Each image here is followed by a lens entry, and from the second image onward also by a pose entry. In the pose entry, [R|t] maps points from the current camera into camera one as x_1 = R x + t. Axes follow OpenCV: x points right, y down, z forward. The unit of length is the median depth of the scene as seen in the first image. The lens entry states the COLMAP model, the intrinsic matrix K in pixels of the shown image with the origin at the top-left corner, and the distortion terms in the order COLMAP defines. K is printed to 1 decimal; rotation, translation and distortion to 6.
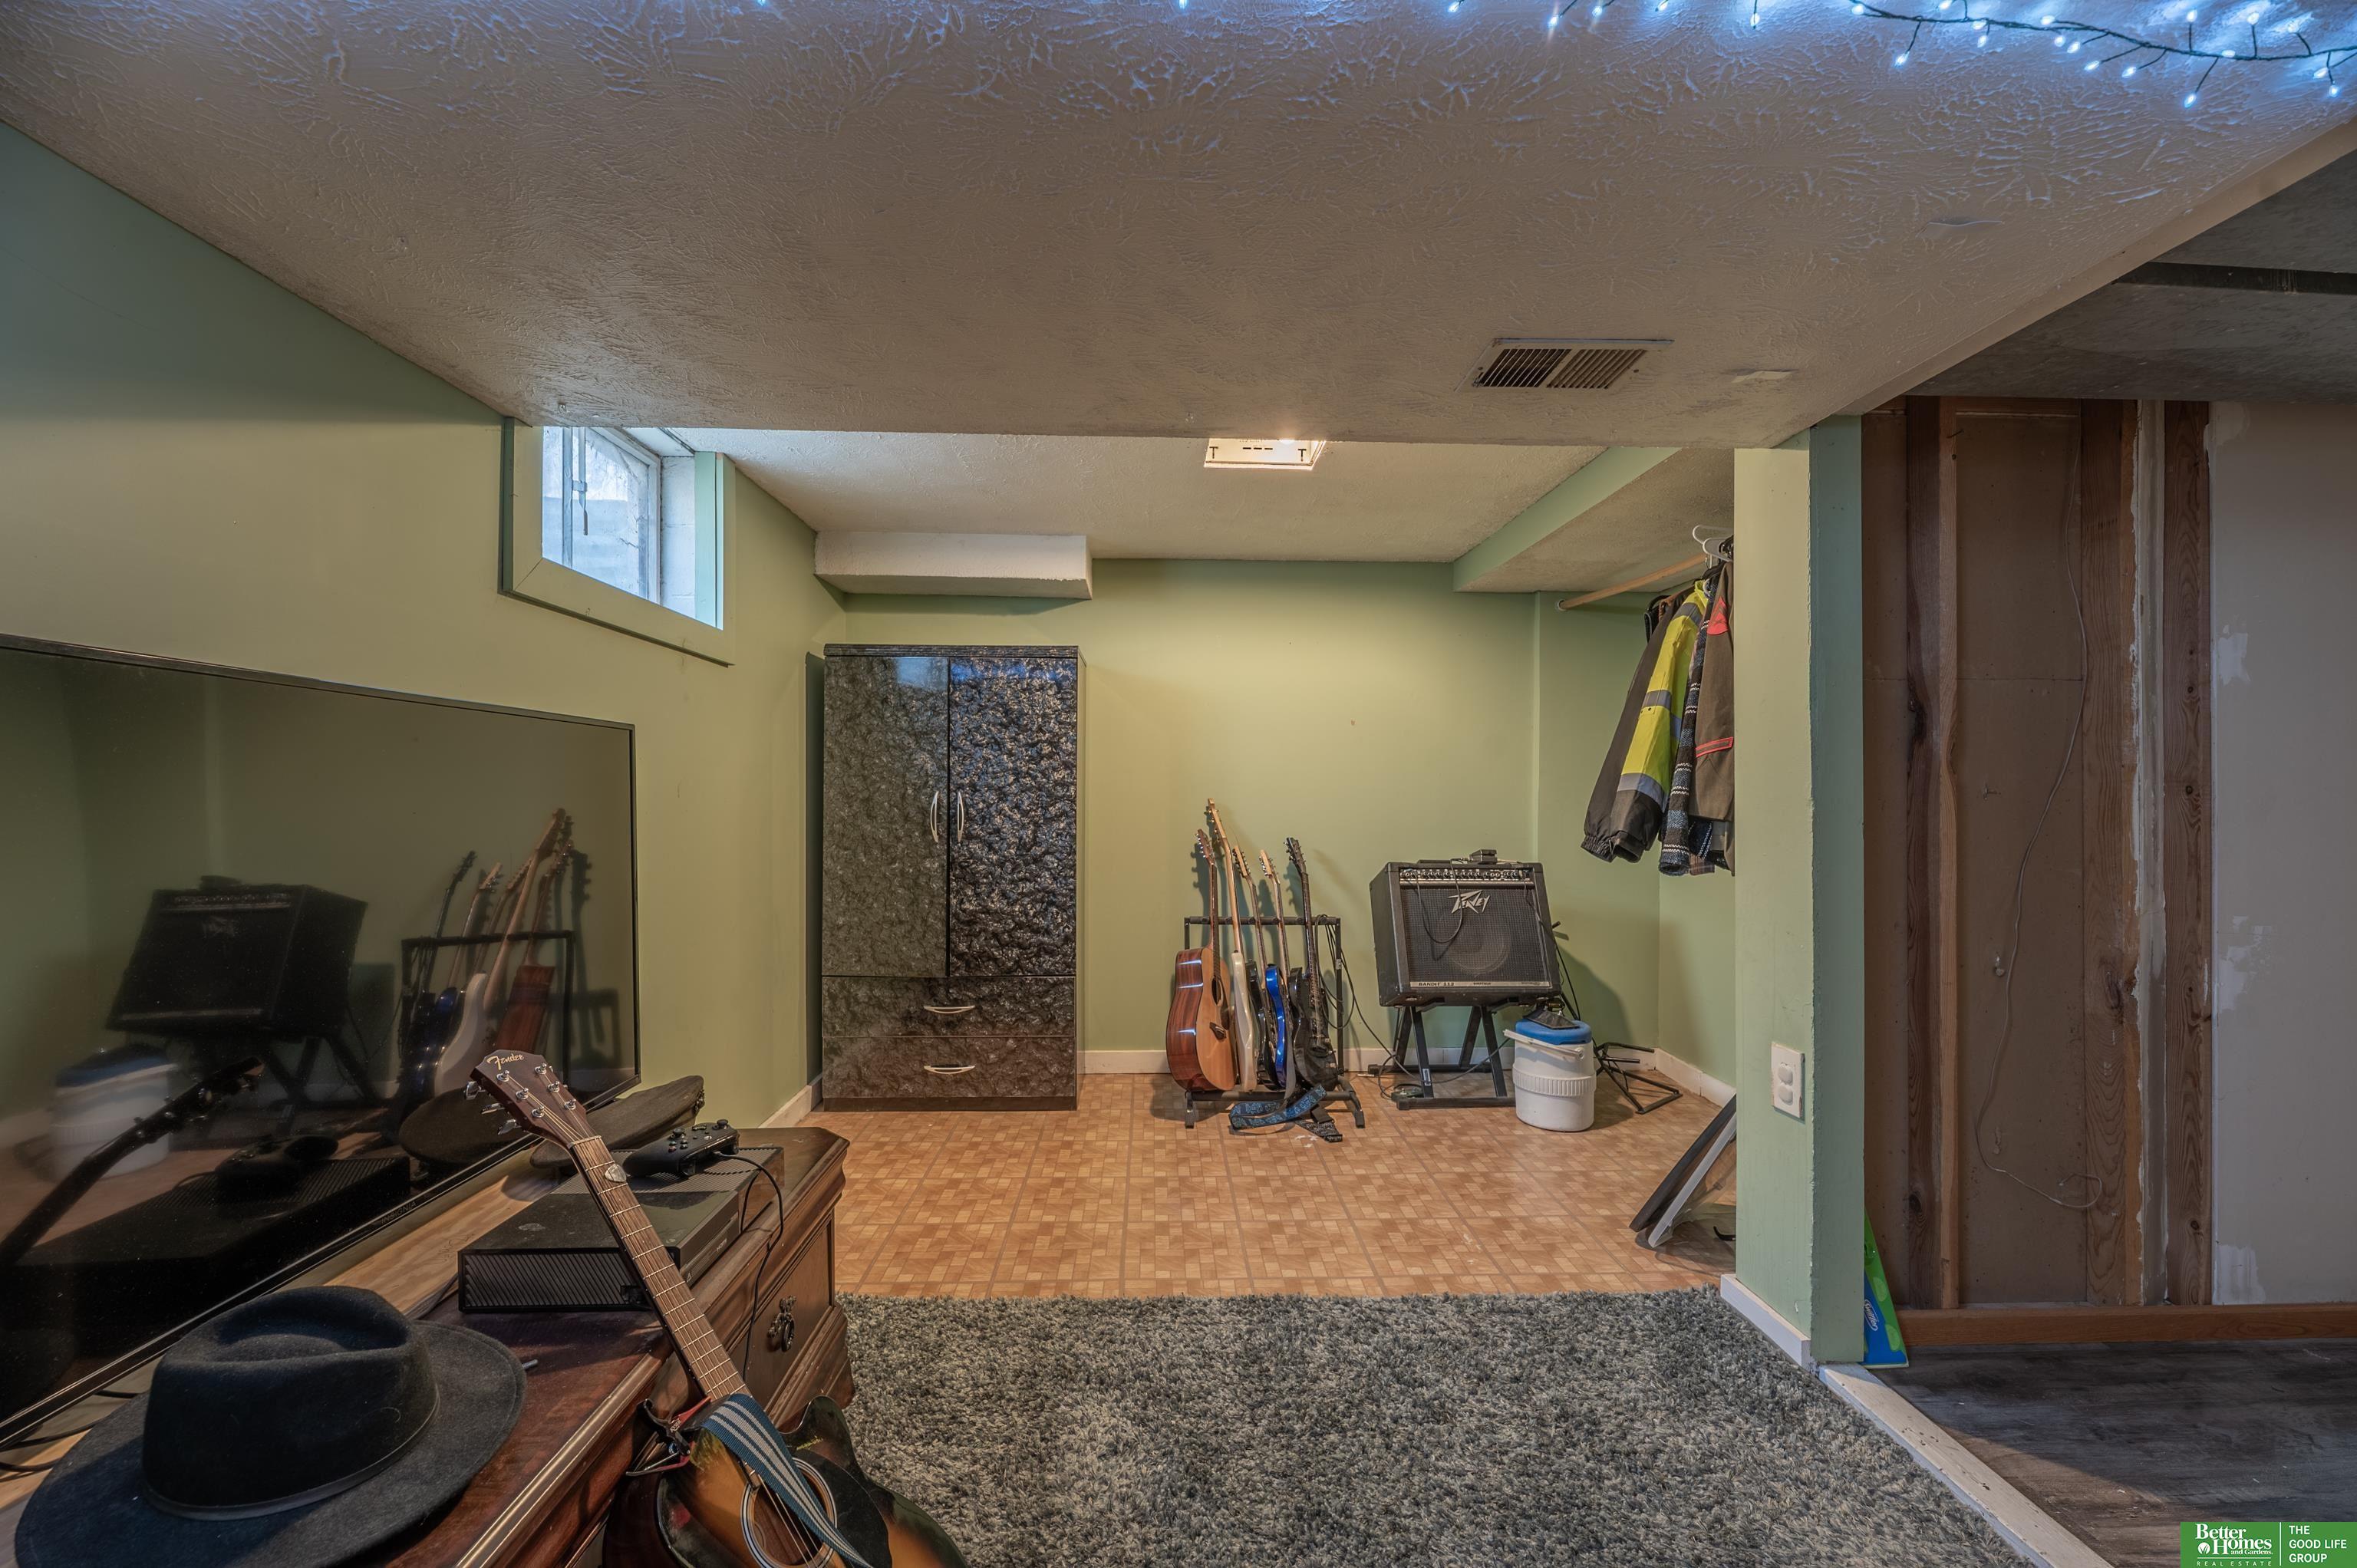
lens RADIAL K [[947.3, 0, 1178.9], [0, 947.3, 799.7], [0, 0, 1]] dist [-0.000297, -0.000070]
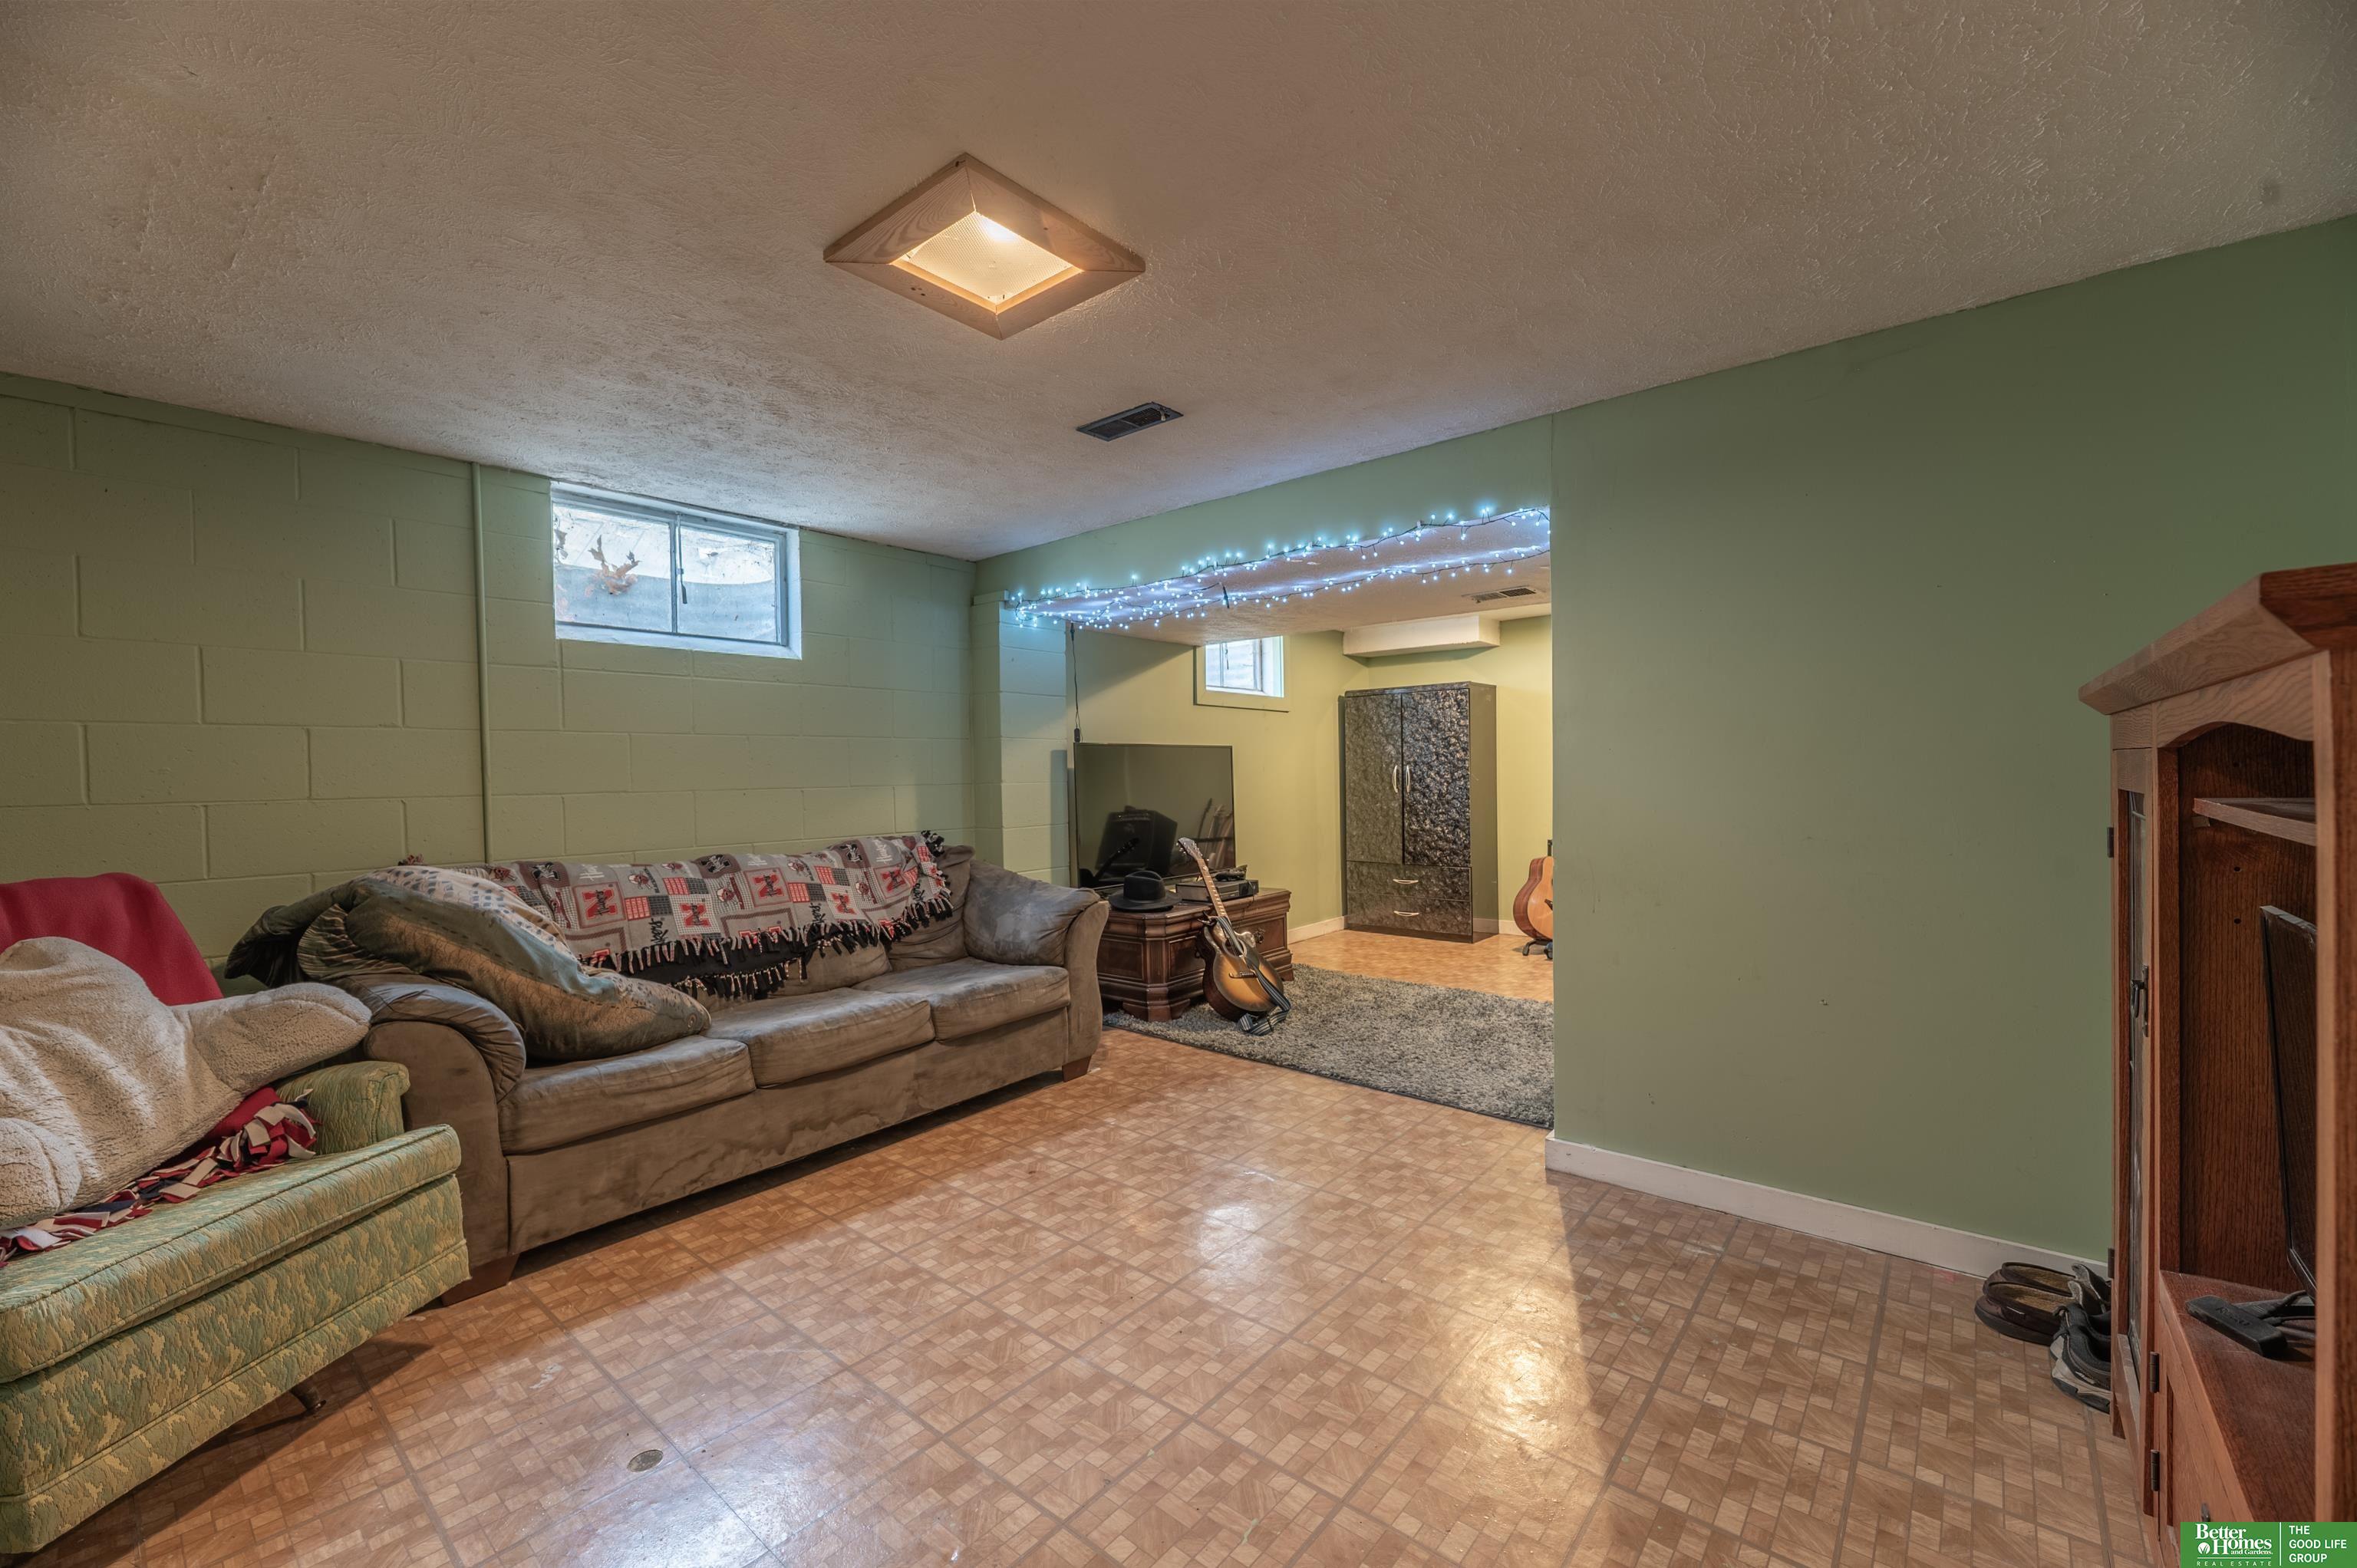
lens RADIAL K [[947.3, 0, 1178.9], [0, 947.3, 799.7], [0, 0, 1]] dist [-0.000297, -0.000070]
pose [[0.741473, 0.001493, -0.670981, 0.687032], [0.018324, 0.999579, 0.022473, 0.008626], [0.670732, -0.028959, 0.741134, -0.690075]]
